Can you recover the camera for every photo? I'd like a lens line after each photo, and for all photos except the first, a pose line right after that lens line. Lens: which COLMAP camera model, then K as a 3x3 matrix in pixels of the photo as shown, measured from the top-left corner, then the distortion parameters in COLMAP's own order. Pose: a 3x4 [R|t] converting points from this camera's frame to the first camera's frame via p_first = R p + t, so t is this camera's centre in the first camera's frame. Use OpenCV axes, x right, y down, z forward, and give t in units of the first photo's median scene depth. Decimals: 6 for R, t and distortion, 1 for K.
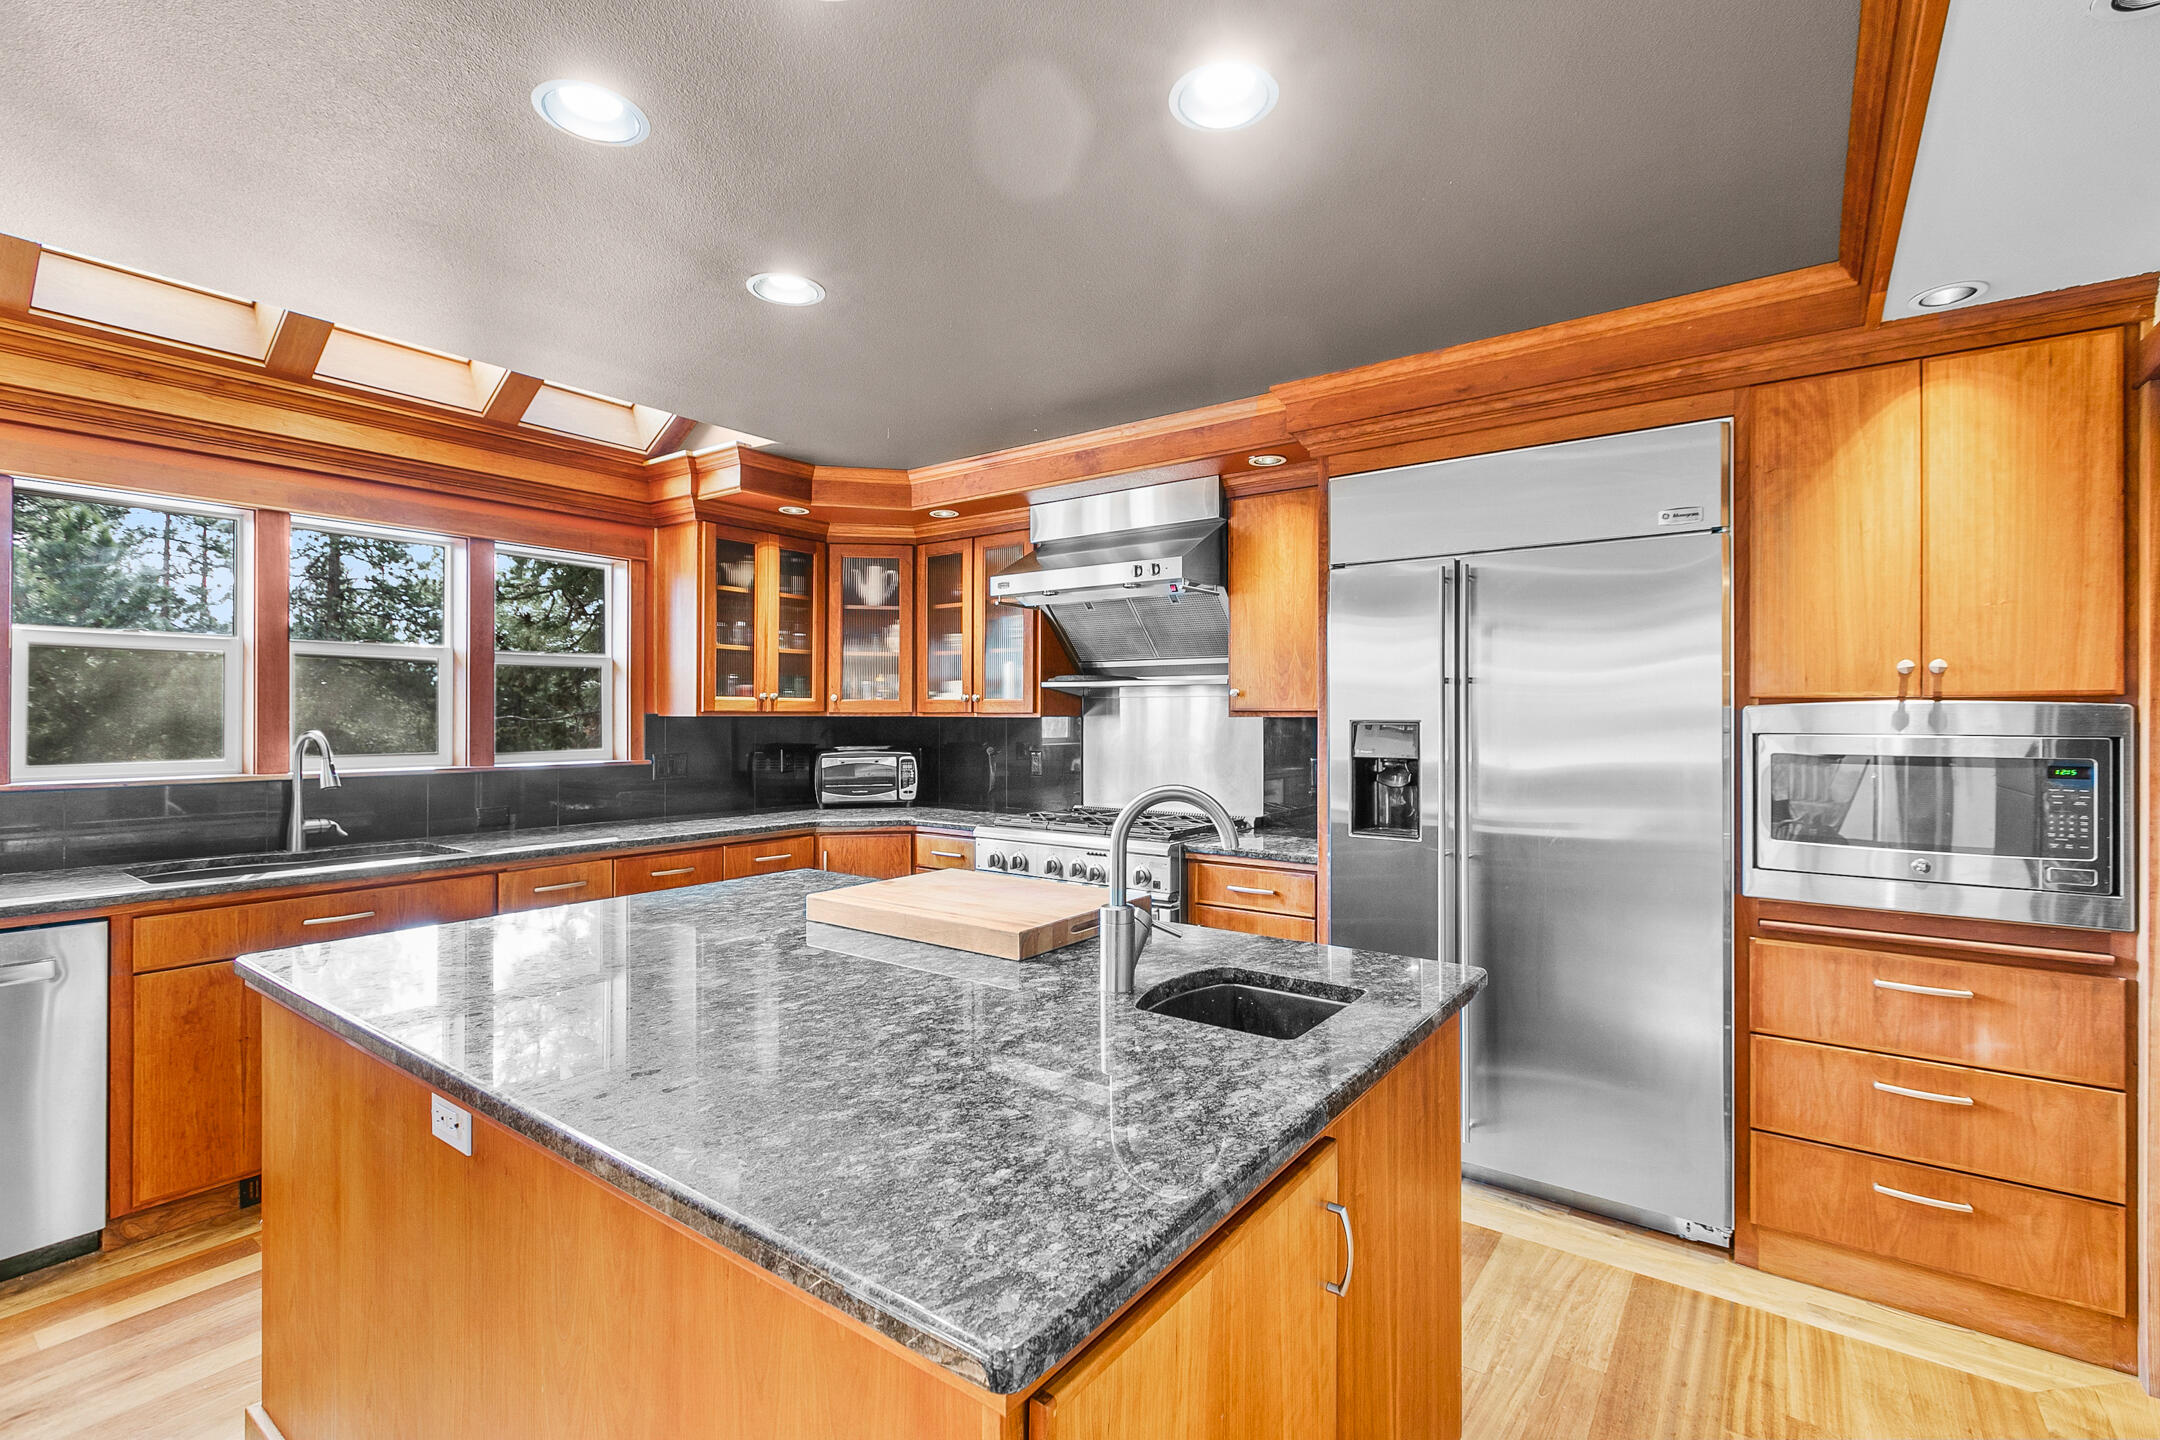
lens RADIAL K [[974.0, 0, 1075.1], [0, 974.0, 717.2], [0, 0, 1]] dist [0.007709, -0.001099]
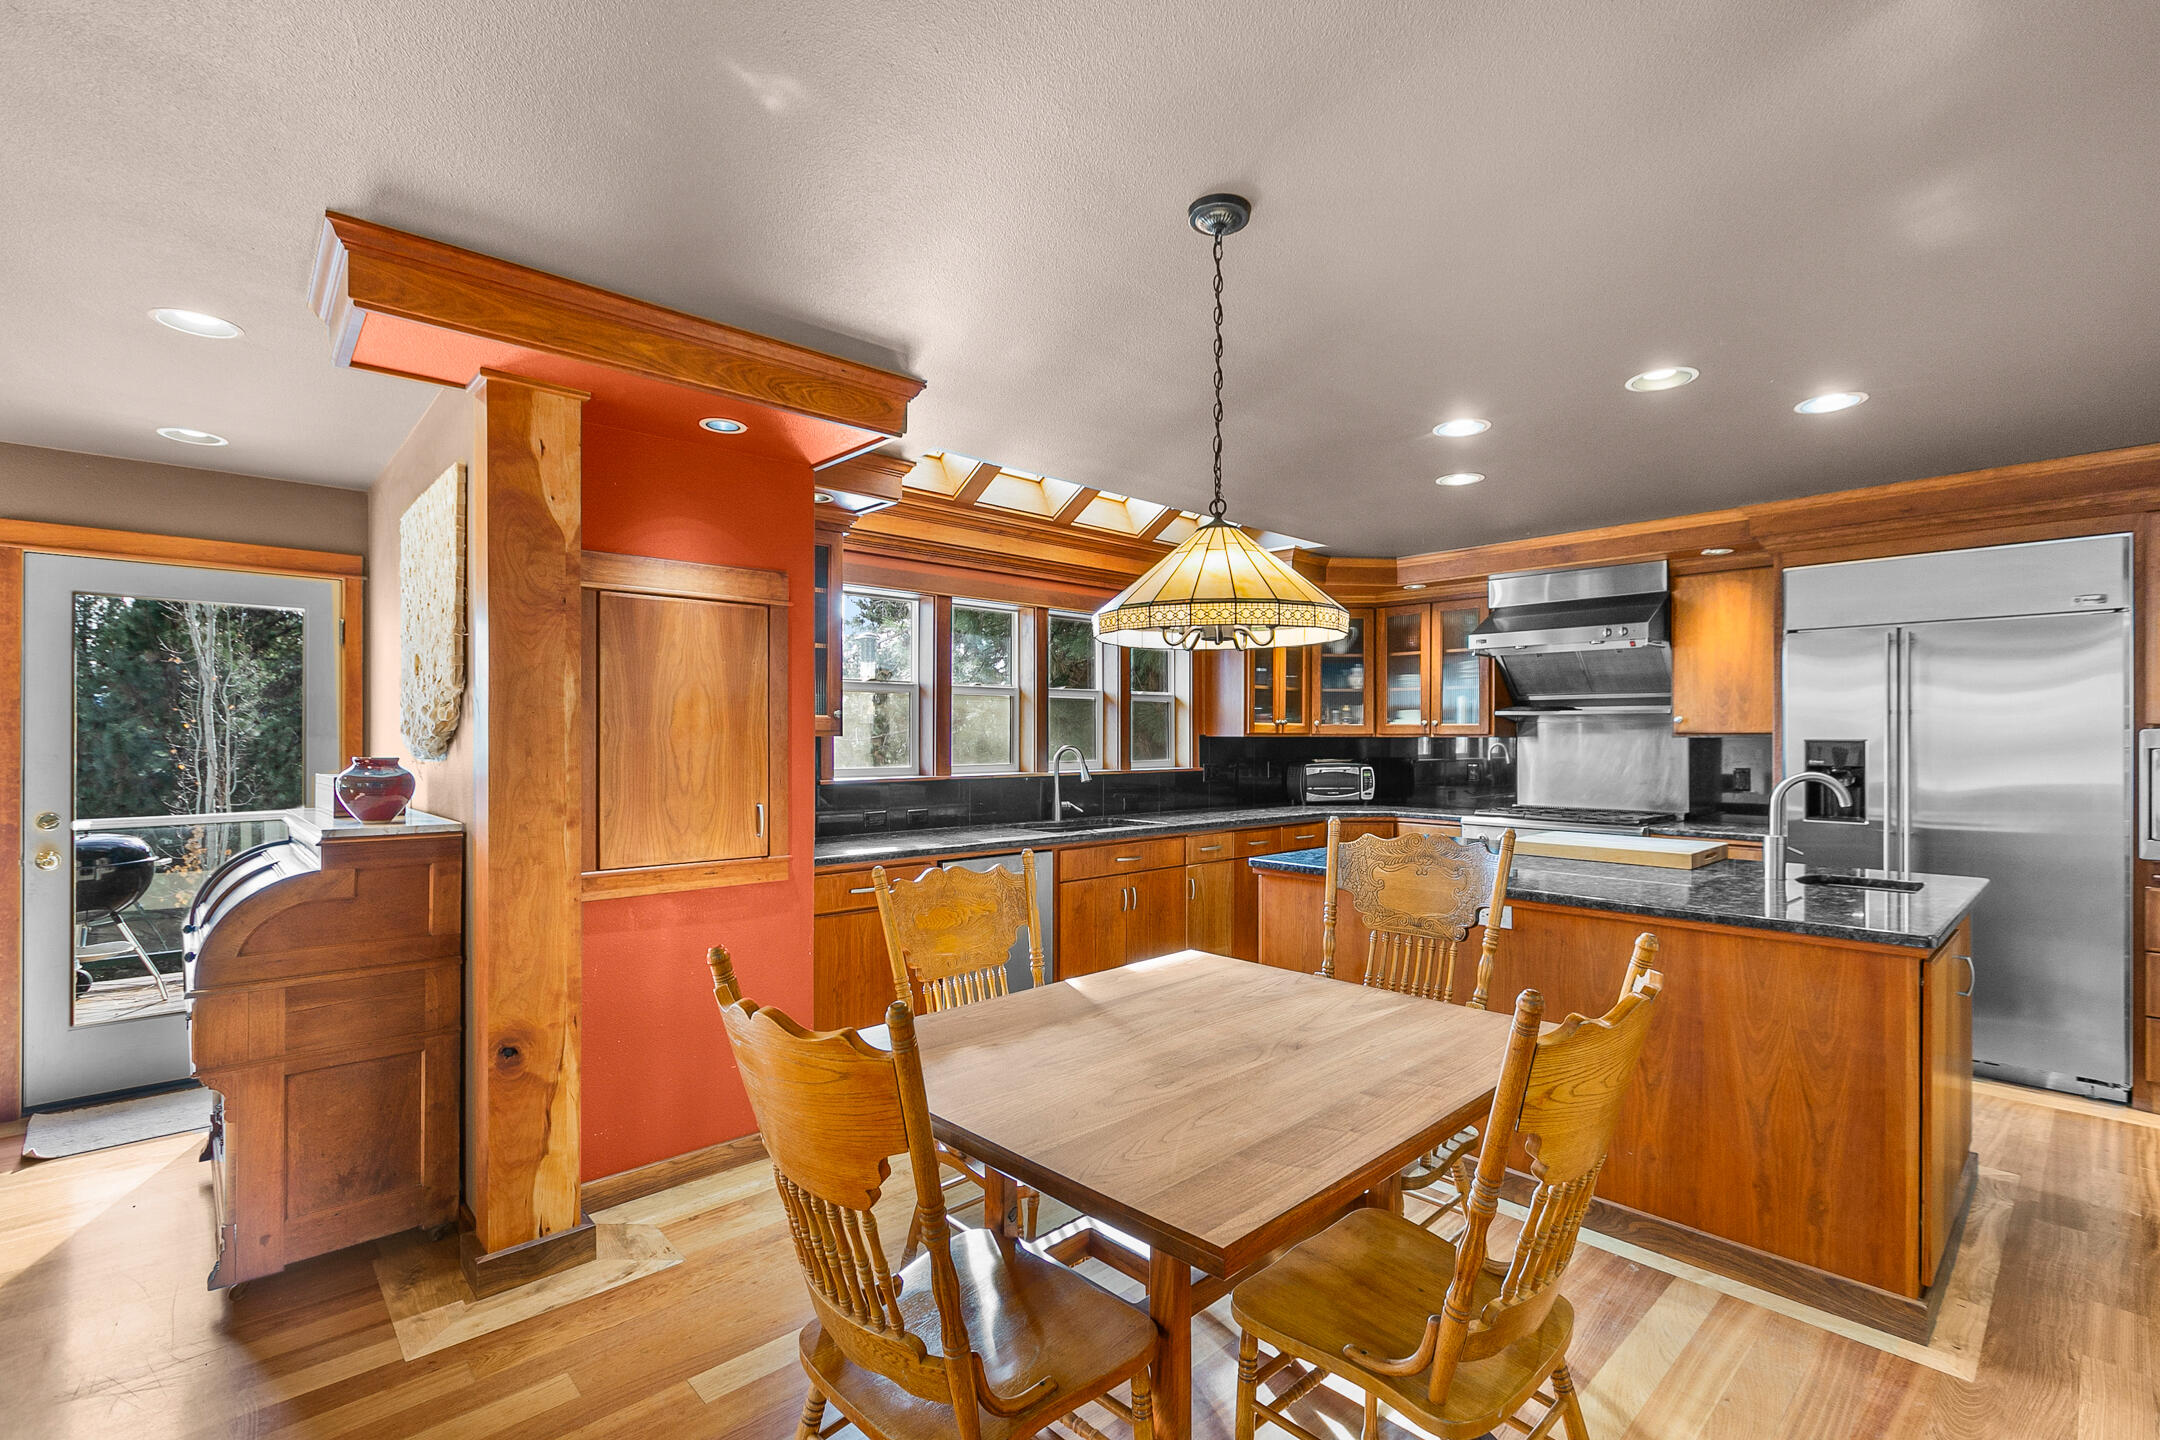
lens RADIAL K [[974.0, 0, 1085.0], [0, 974.0, 738.3], [0, 0, 1]] dist [0.007709, -0.001099]
pose [[0.984337, 0.000683, -0.176294, -0.442153], [-0.000776, 1.000000, -0.000460, 0.002992], [0.176294, 0.000590, 0.984337, -0.522889]]
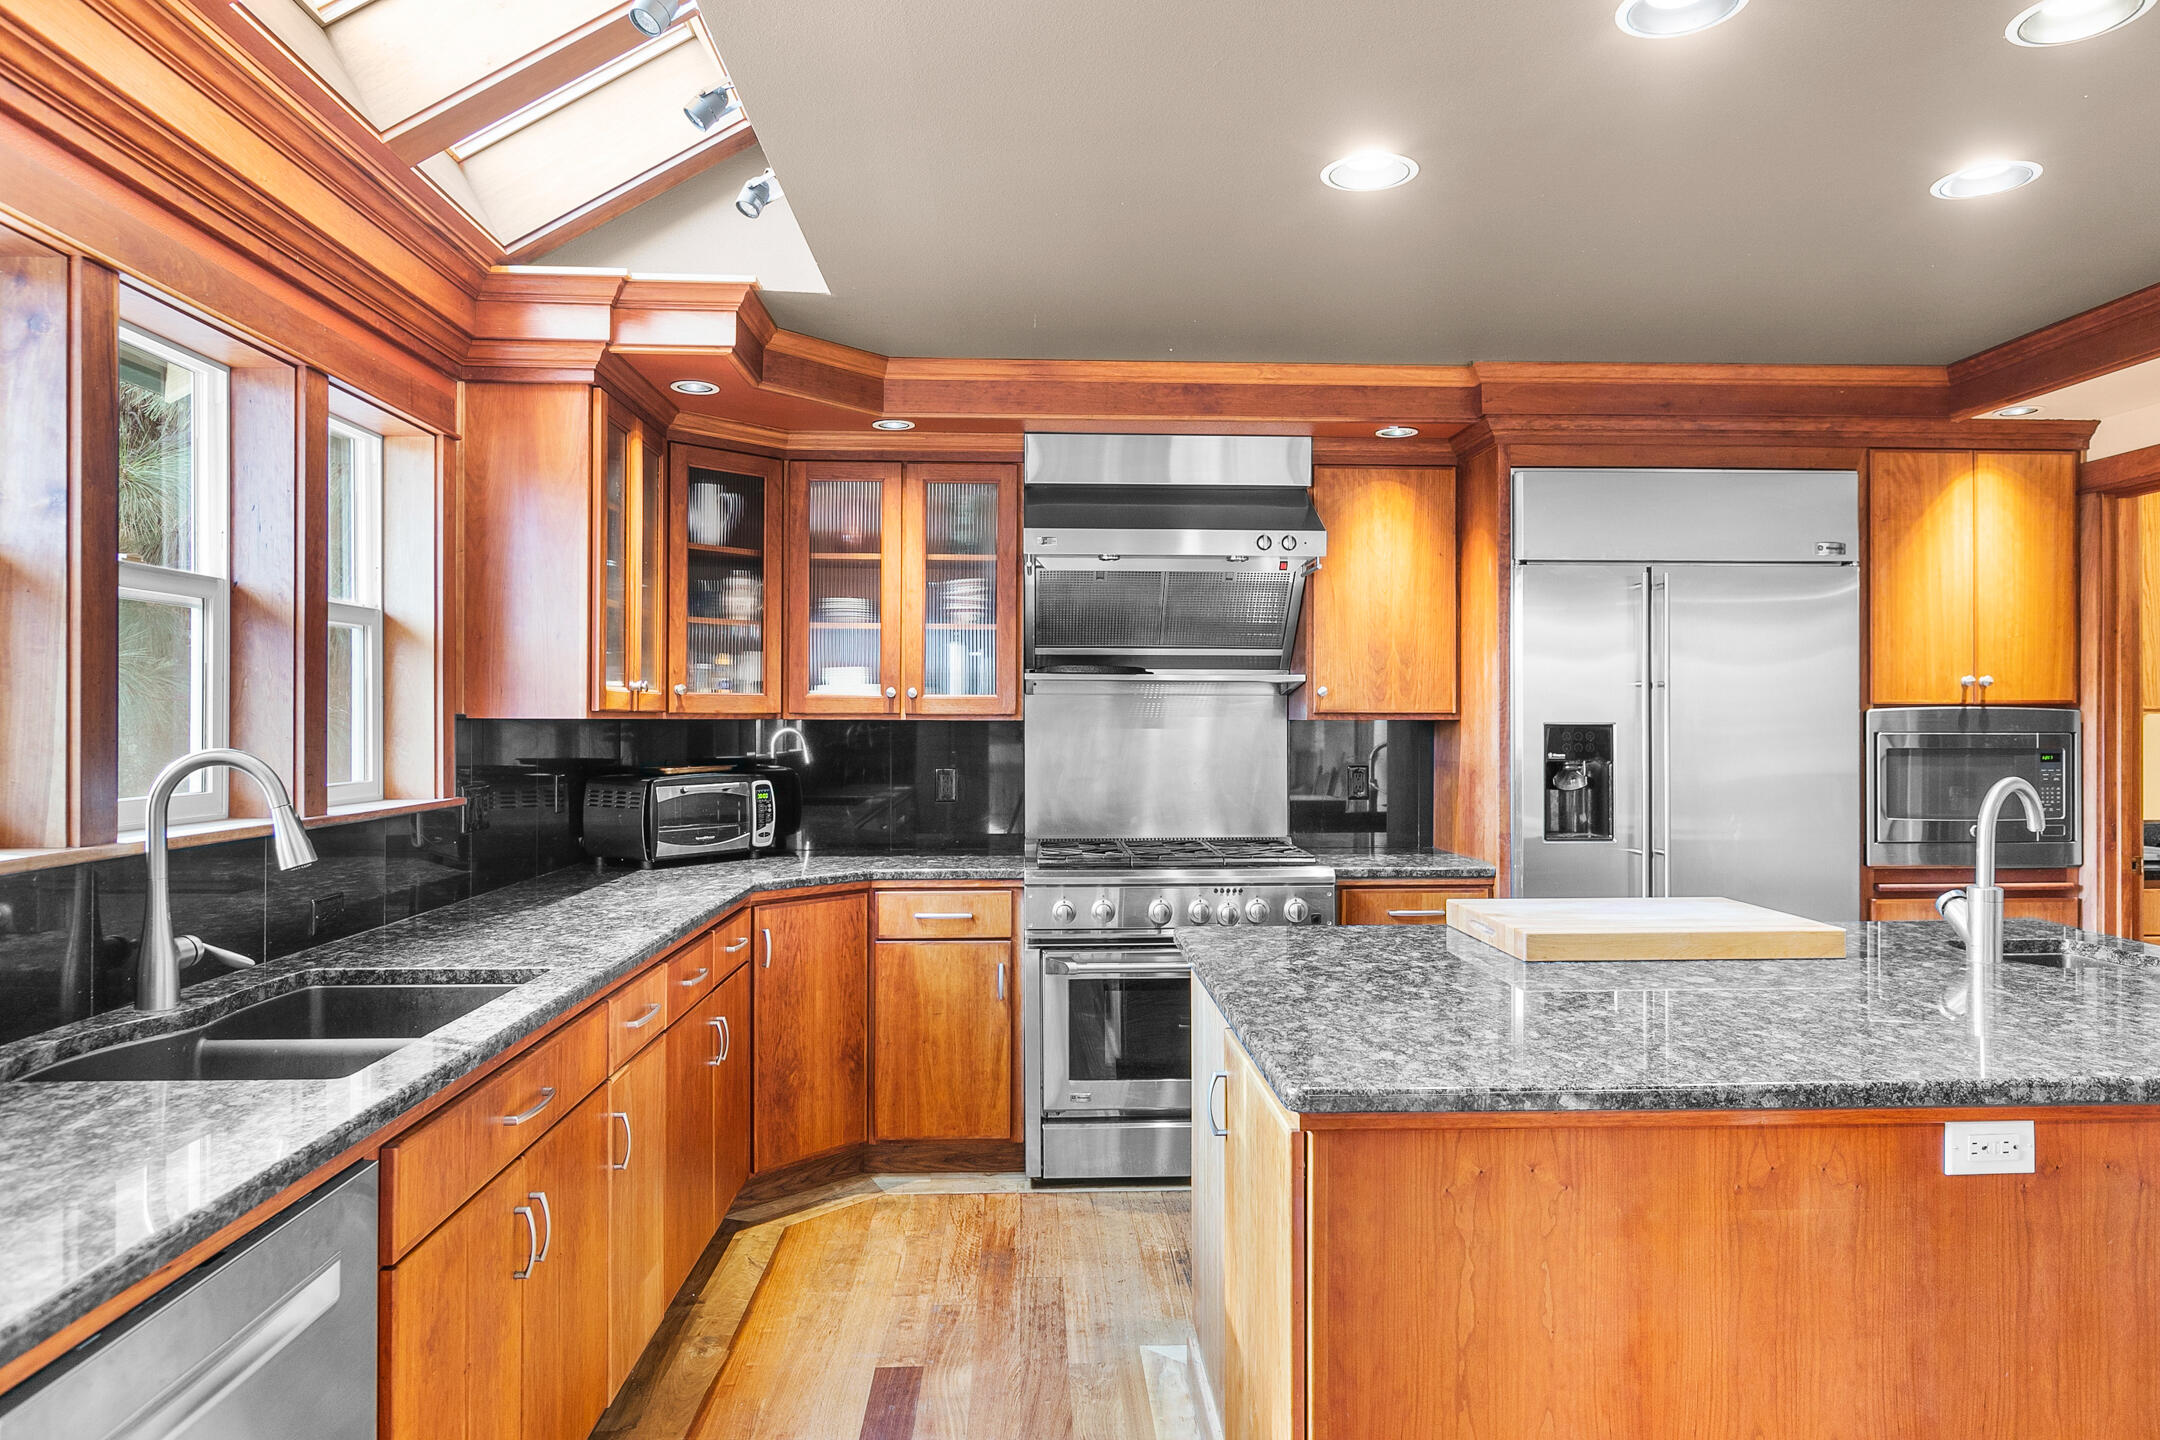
lens RADIAL K [[1367.5, 0, 1094.2], [0, 1367.5, 715.8], [0, 0, 1]] dist [0.003073, 0.004148]
pose [[0.774091, 0.003414, 0.633066, -0.812741], [0.000893, 0.999979, -0.006486, 0.004380], [-0.633074, 0.005586, 0.774071, 0.207301]]
